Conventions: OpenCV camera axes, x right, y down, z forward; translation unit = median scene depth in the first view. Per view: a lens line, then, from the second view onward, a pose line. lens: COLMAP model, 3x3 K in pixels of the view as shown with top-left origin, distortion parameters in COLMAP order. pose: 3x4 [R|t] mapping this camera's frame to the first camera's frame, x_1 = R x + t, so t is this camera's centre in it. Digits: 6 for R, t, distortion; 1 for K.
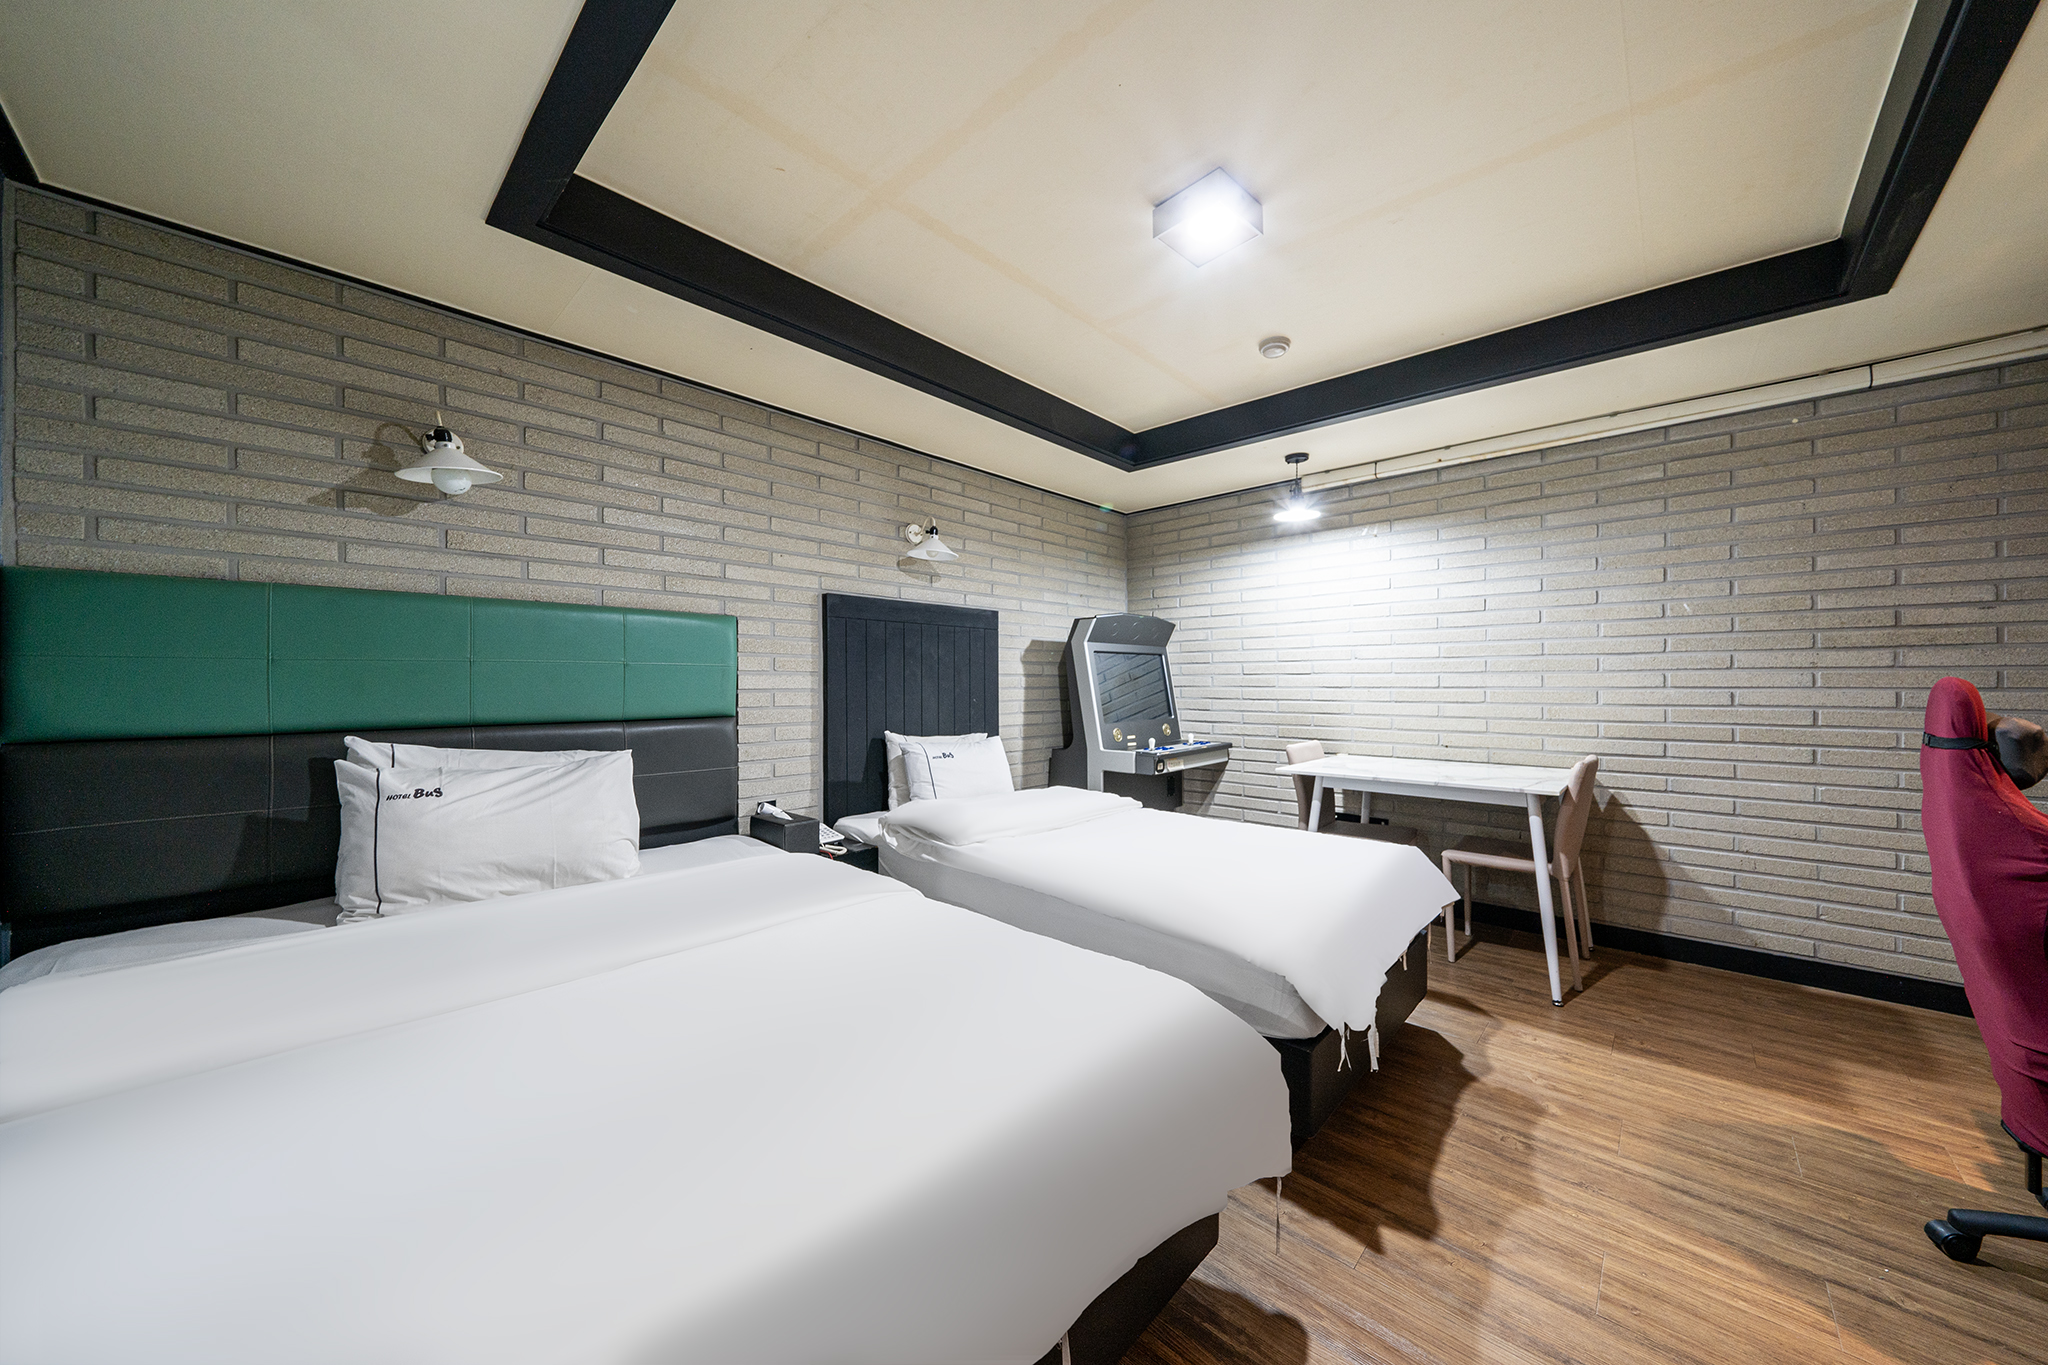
lens RADIAL K [[732.6, 0, 1024.0], [0, 732.6, 682.5], [0, 0, 1]] dist [-0.002395, -0.000025]
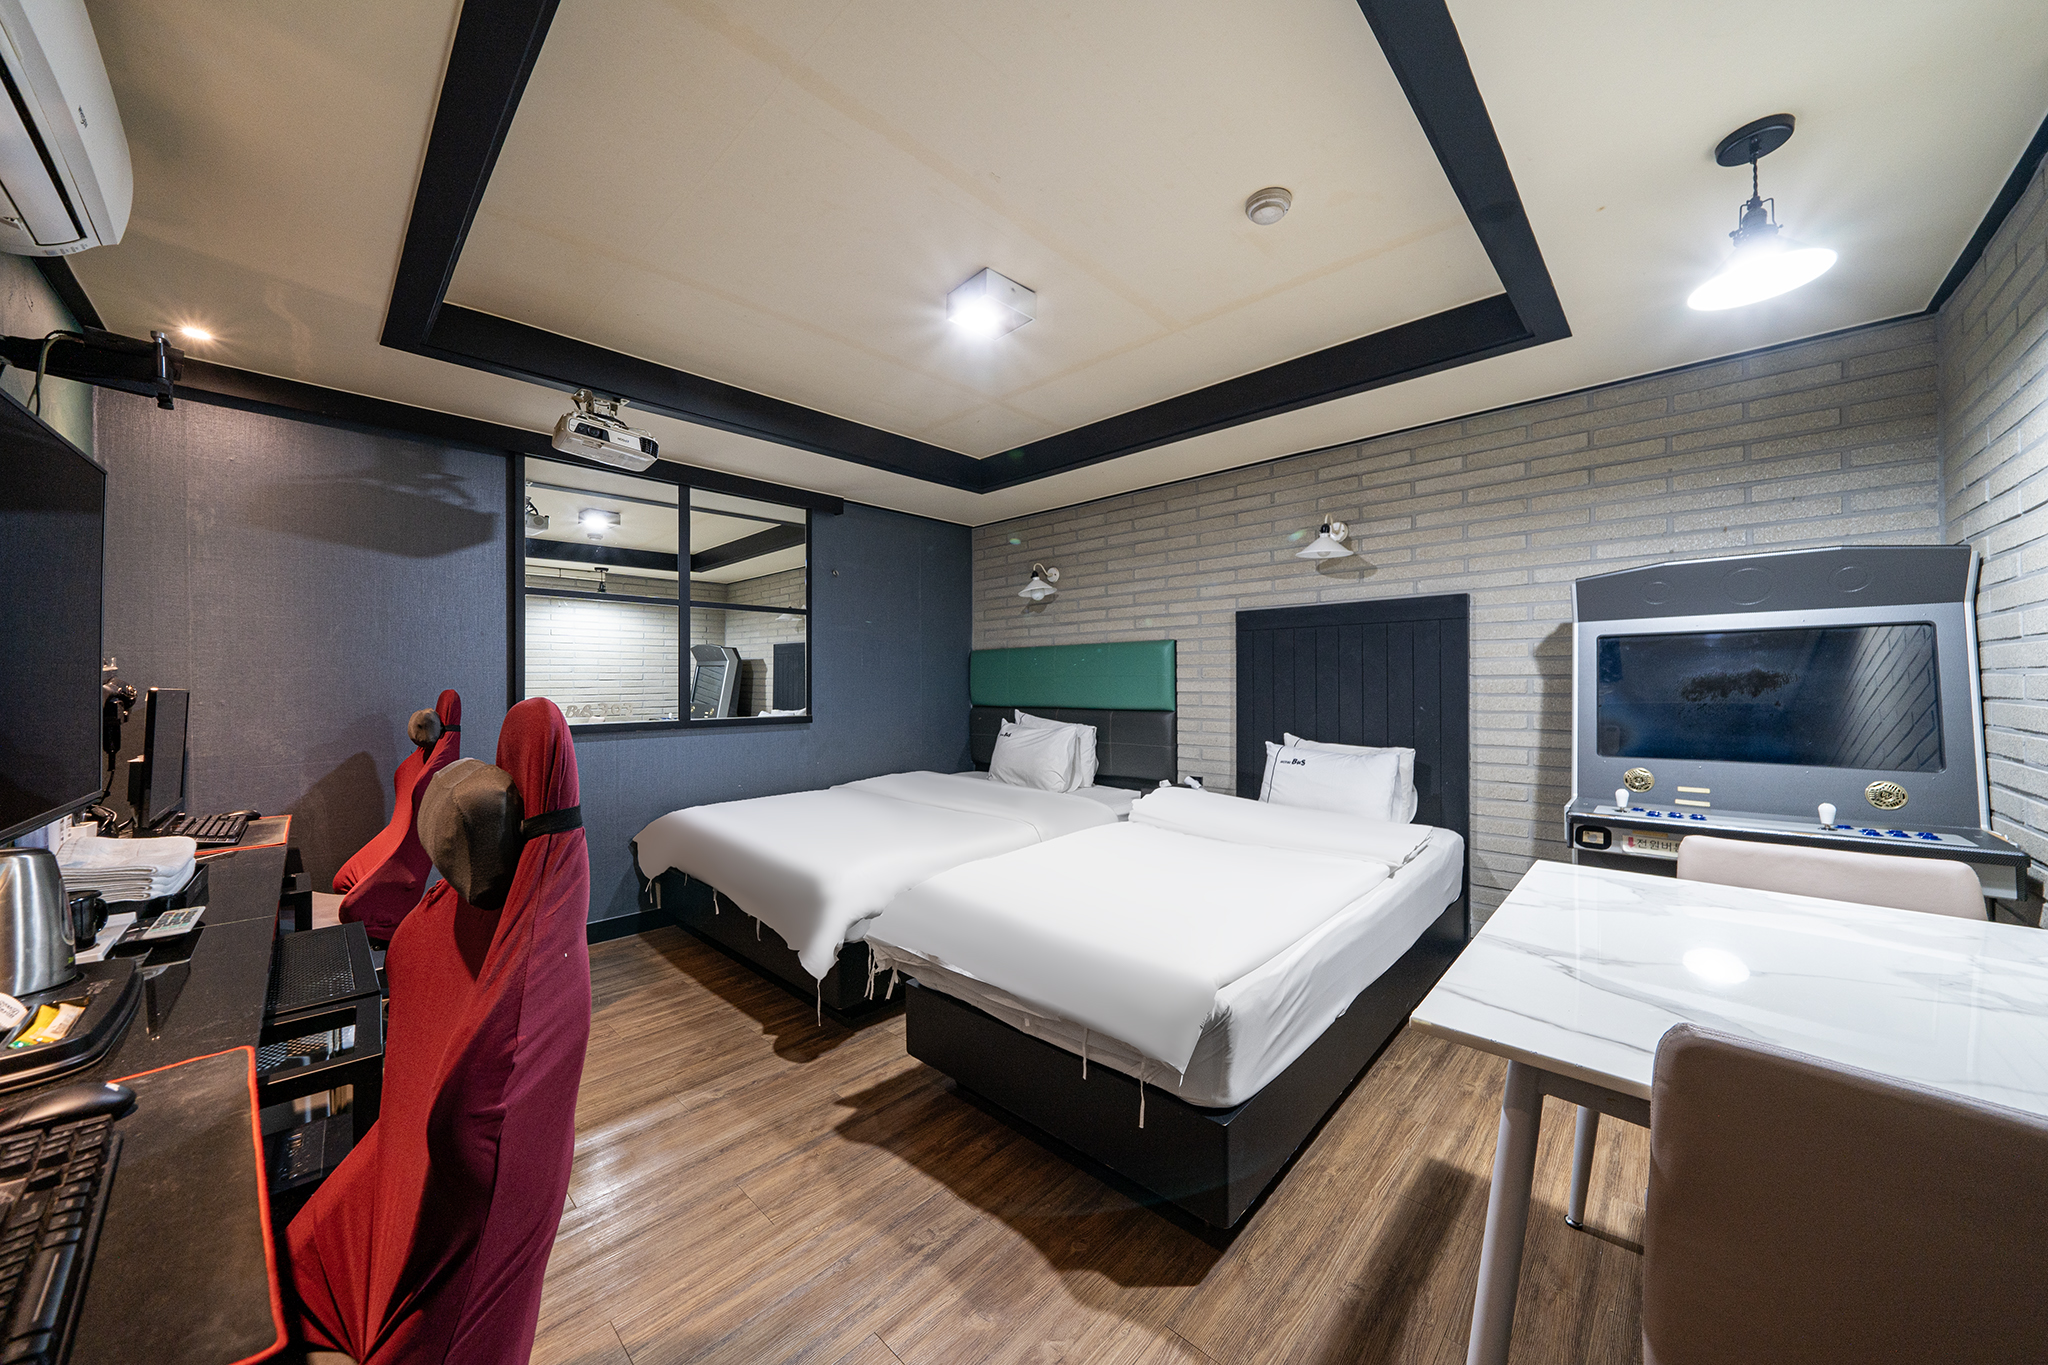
lens RADIAL K [[732.6, 0, 1024.0], [0, 732.6, 682.5], [0, 0, 1]] dist [-0.002395, -0.000025]
pose [[-0.052265, -0.001988, -0.998631, 1.031506], [0.004487, 0.999987, -0.002226, -0.007190], [0.998623, -0.004597, -0.052256, 0.795735]]
